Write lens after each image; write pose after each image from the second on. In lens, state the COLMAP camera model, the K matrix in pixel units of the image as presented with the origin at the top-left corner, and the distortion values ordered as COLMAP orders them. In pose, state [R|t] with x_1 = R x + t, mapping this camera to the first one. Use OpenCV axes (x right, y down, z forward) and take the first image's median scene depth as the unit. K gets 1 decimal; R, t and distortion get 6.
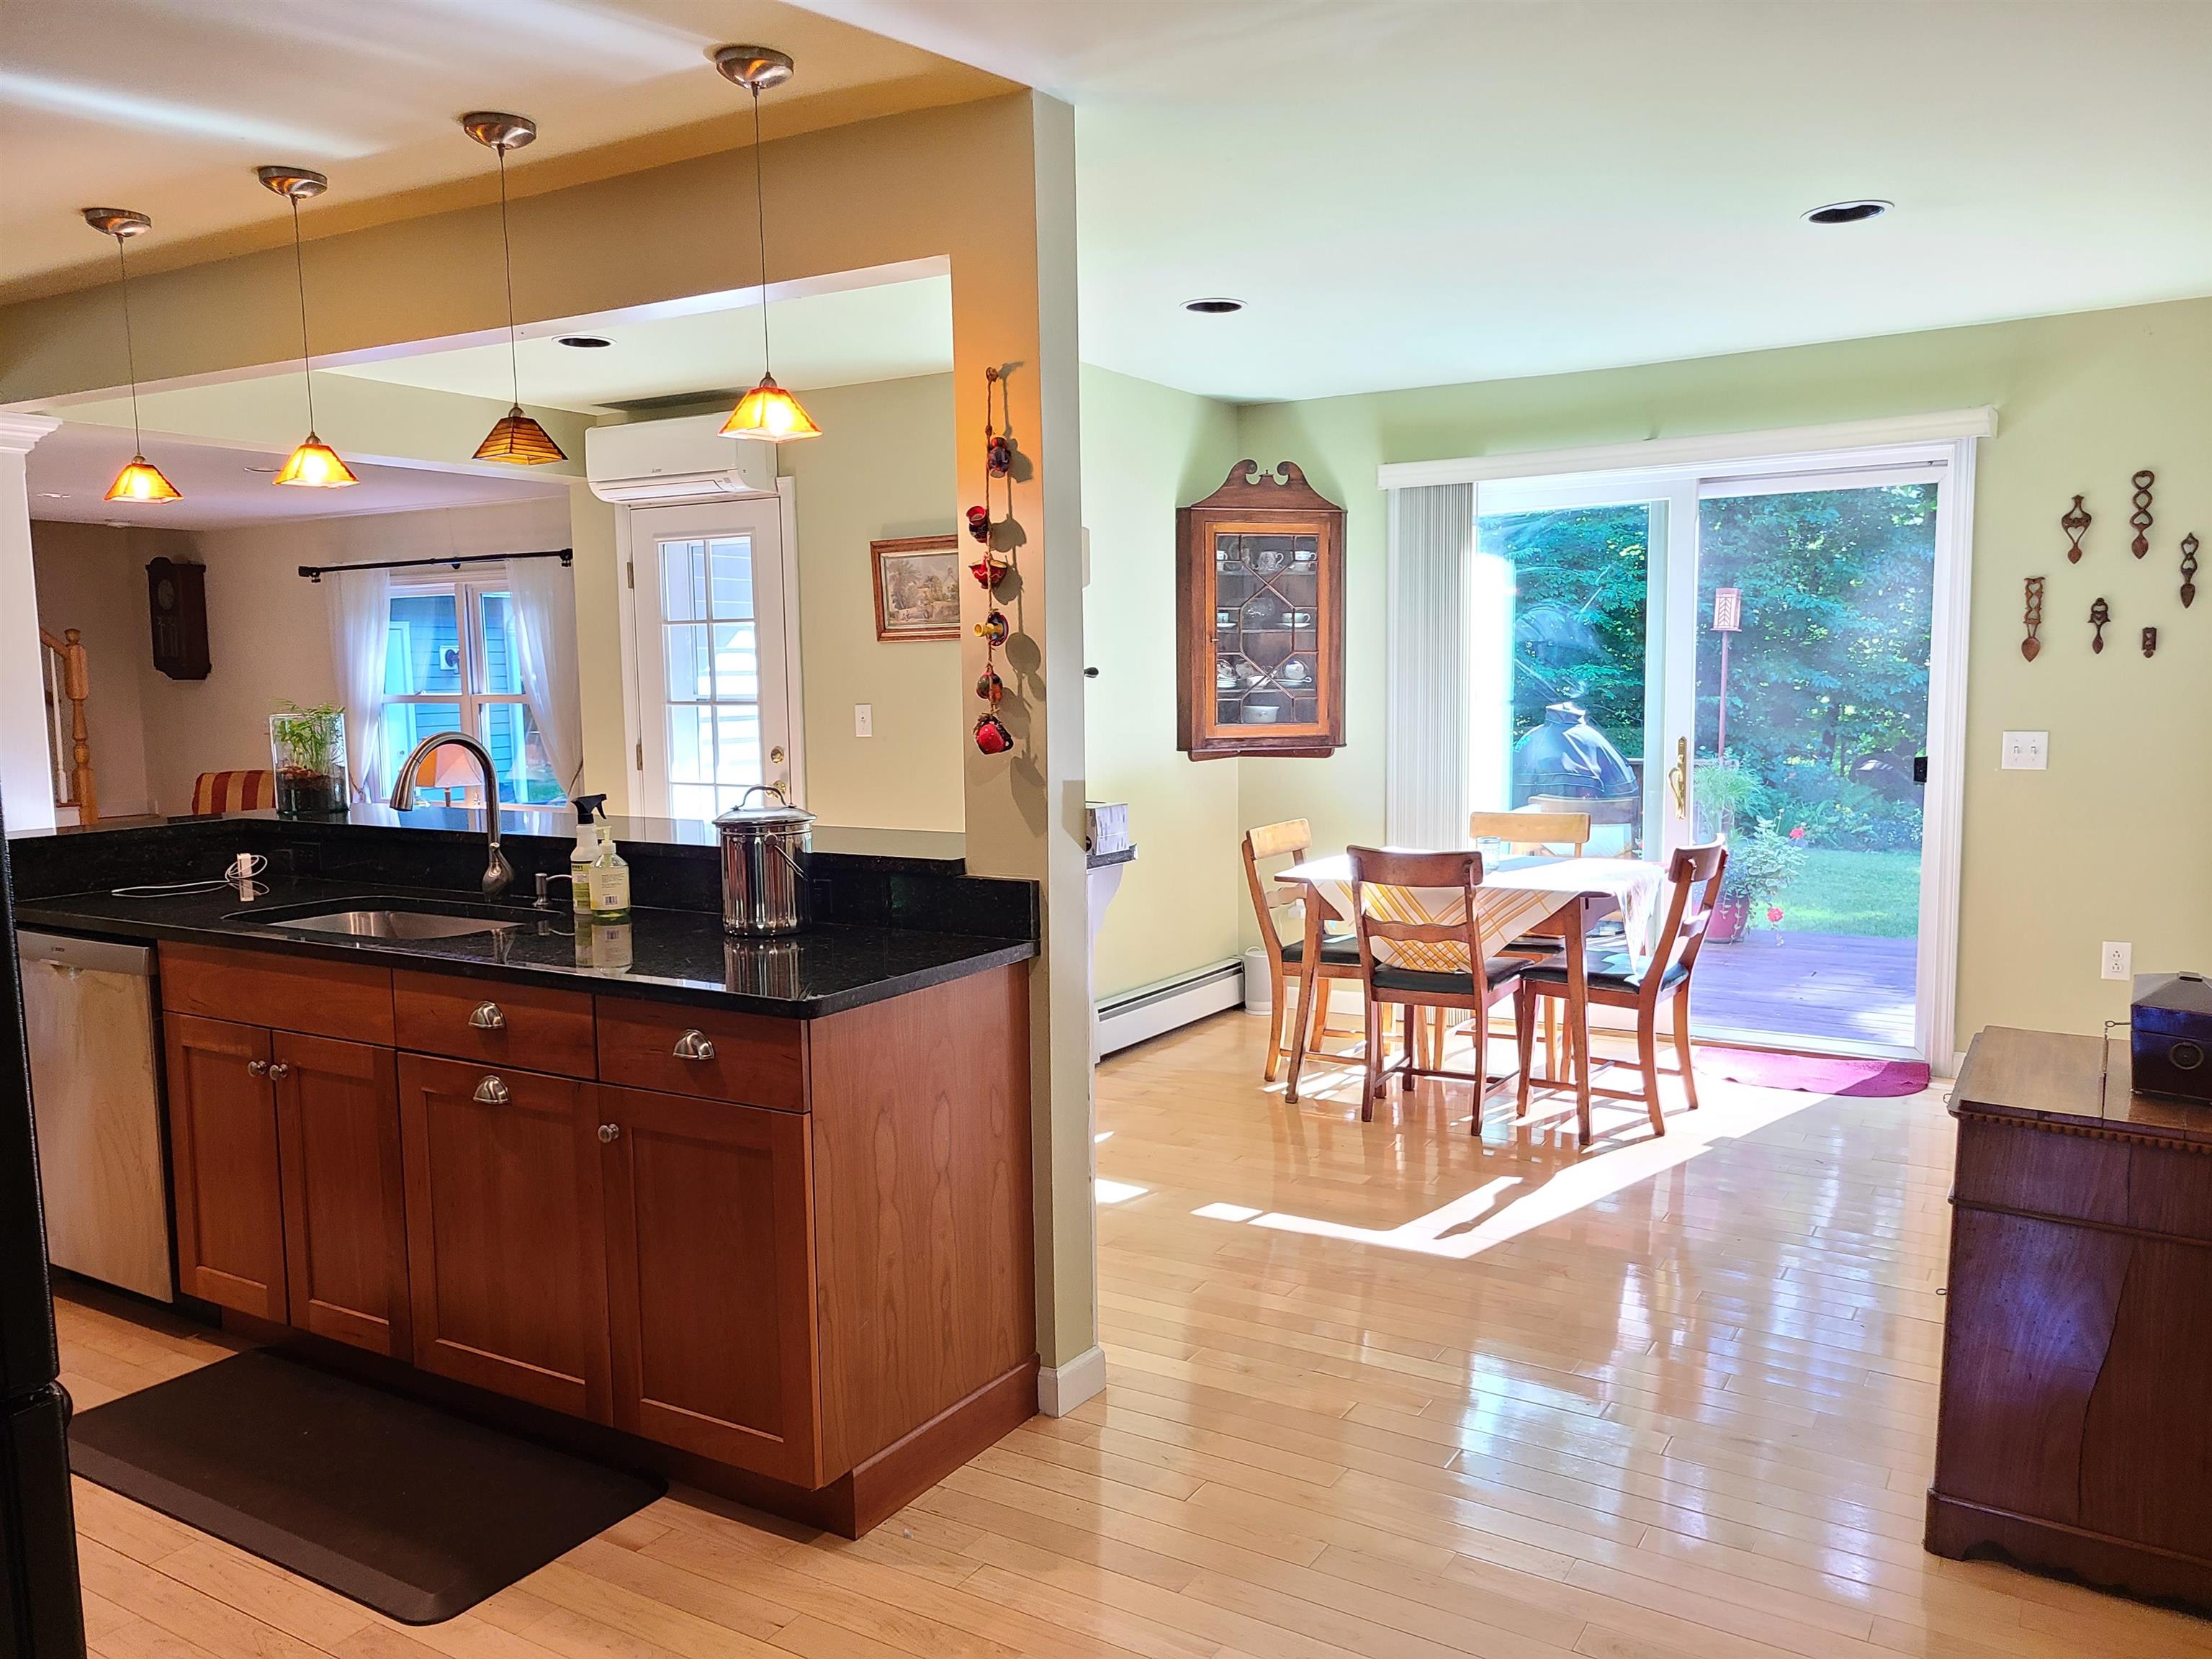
lens RADIAL K [[1671.5, 0, 1117.6], [0, 1671.5, 874.5], [0, 0, 1]] dist [0.007136, -0.008175]
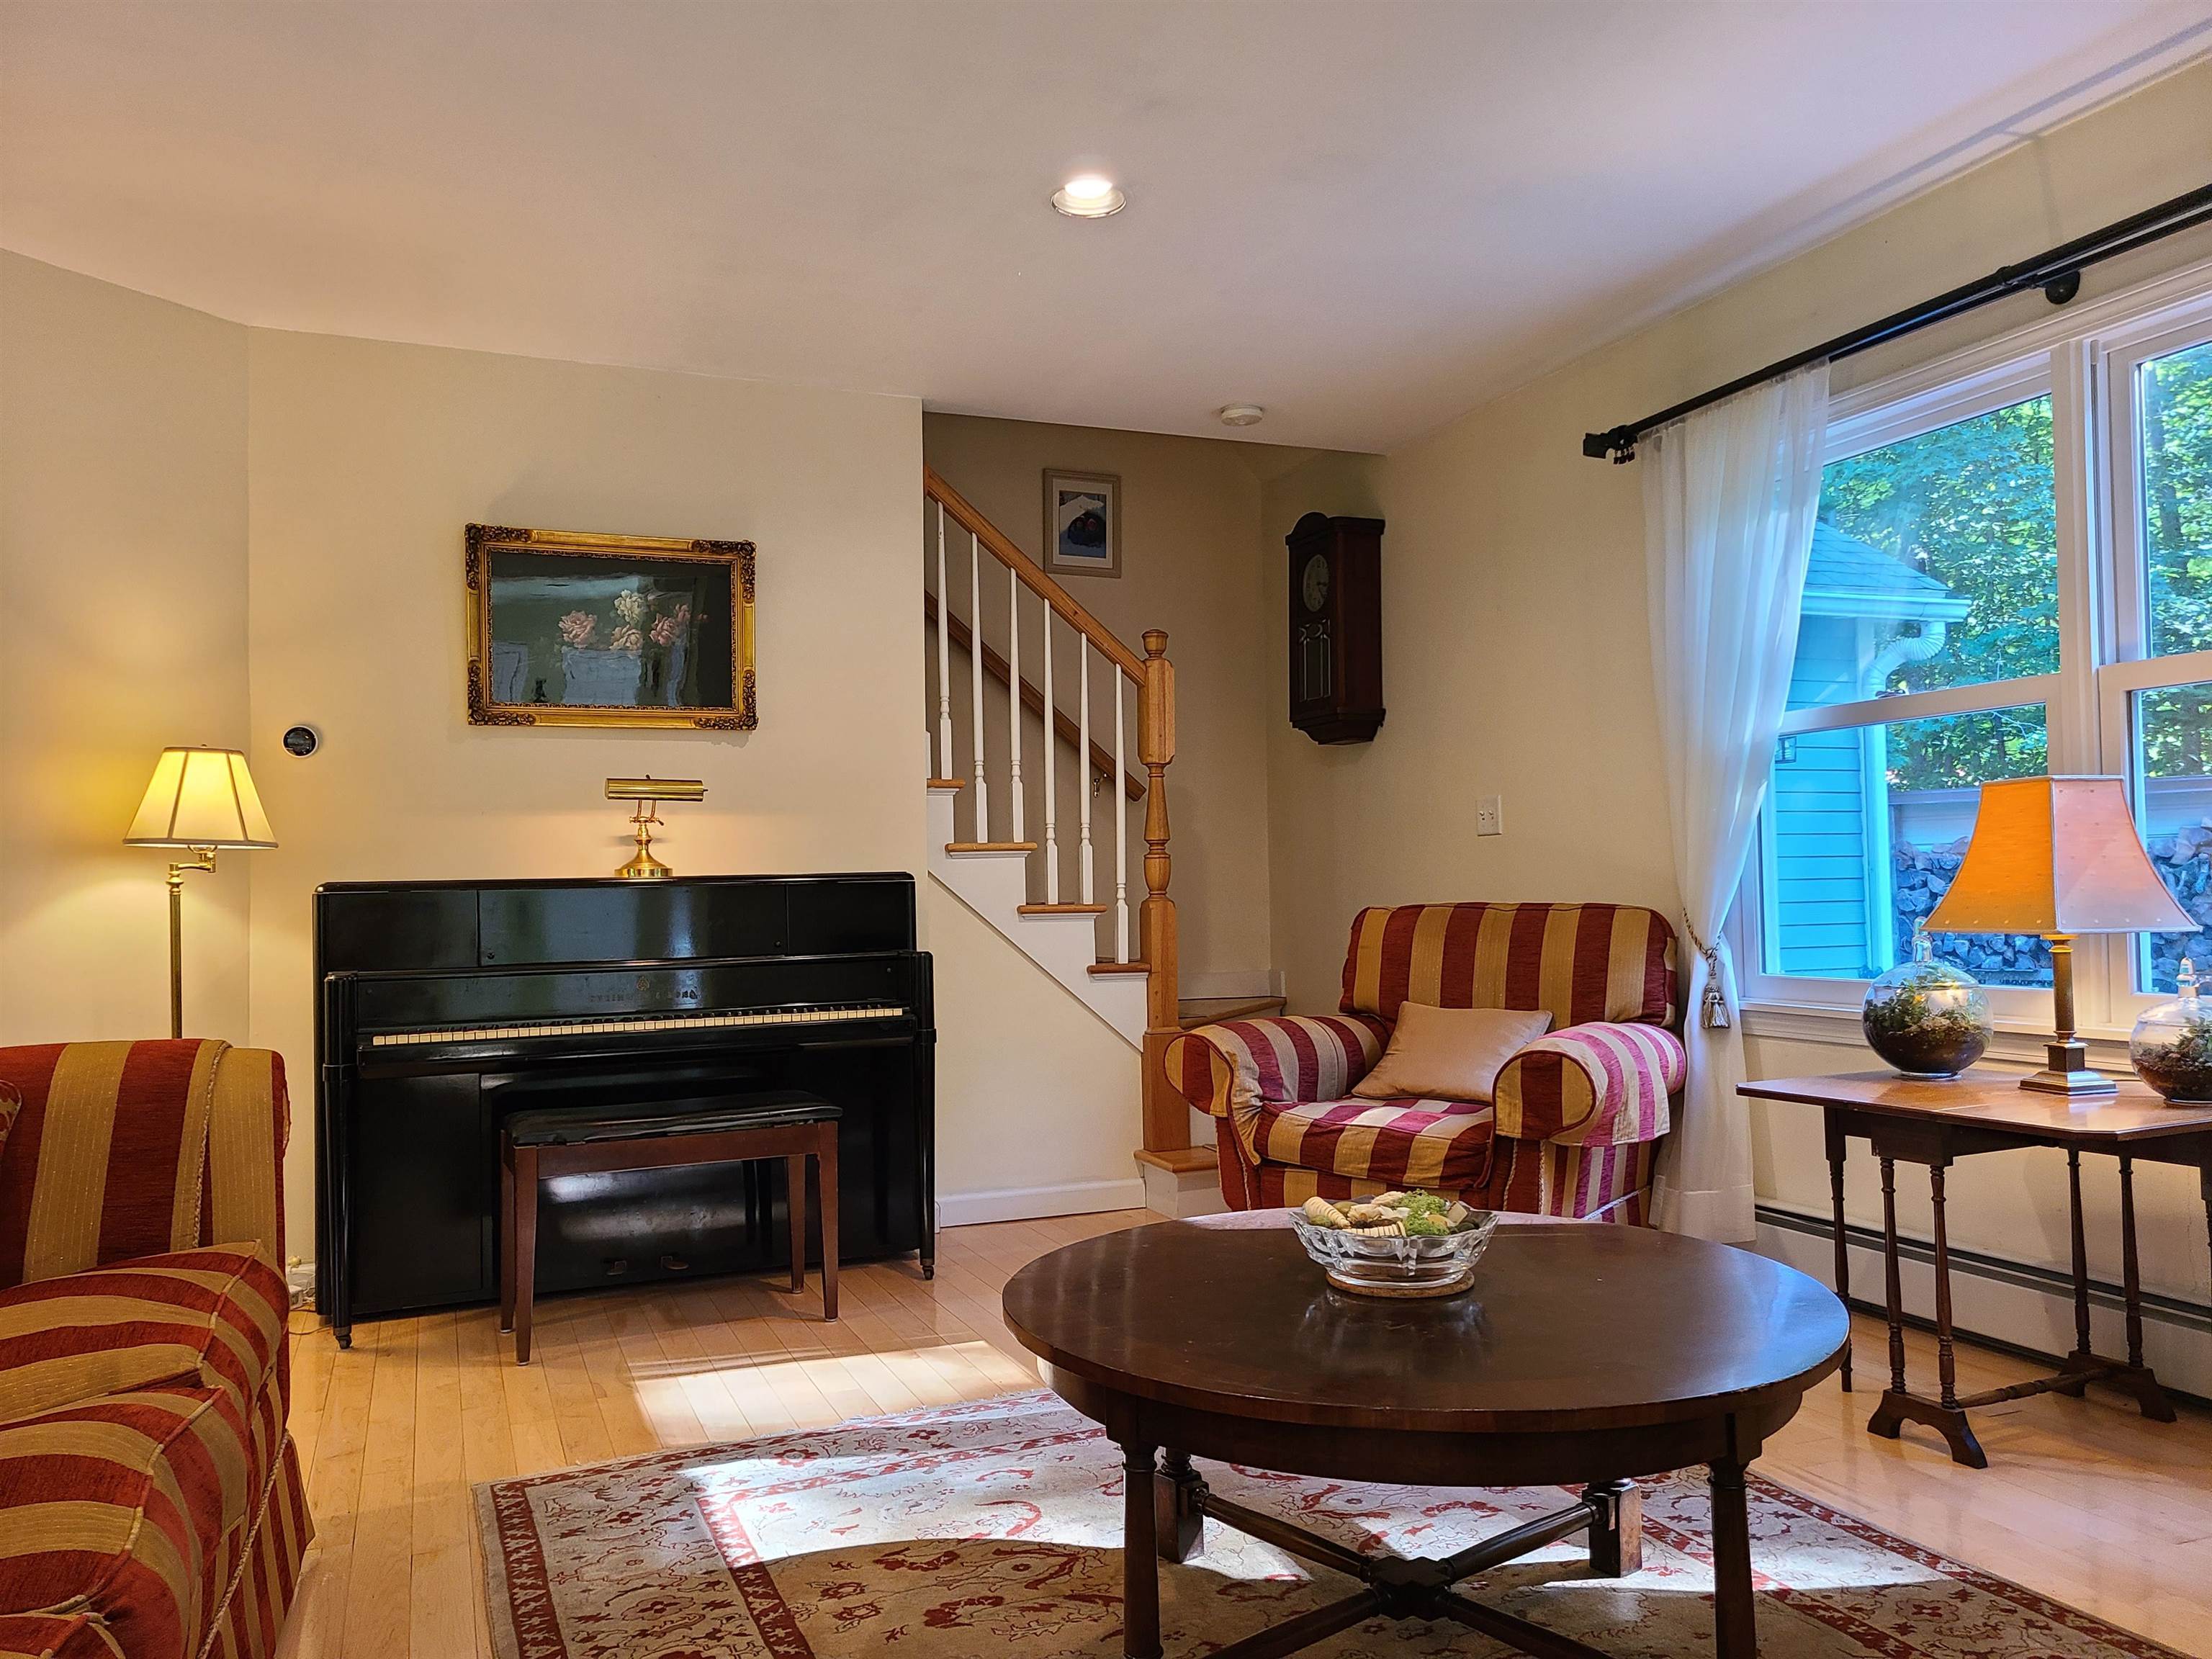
lens RADIAL K [[1671.5, 0, 1094.6], [0, 1671.5, 839.0], [0, 0, 1]] dist [0.007136, -0.008175]
pose [[0.802049, -0.021264, -0.596880, -0.327591], [-0.063366, 0.990696, -0.120442, -0.018654], [0.593888, 0.134422, 0.793239, 0.579677]]
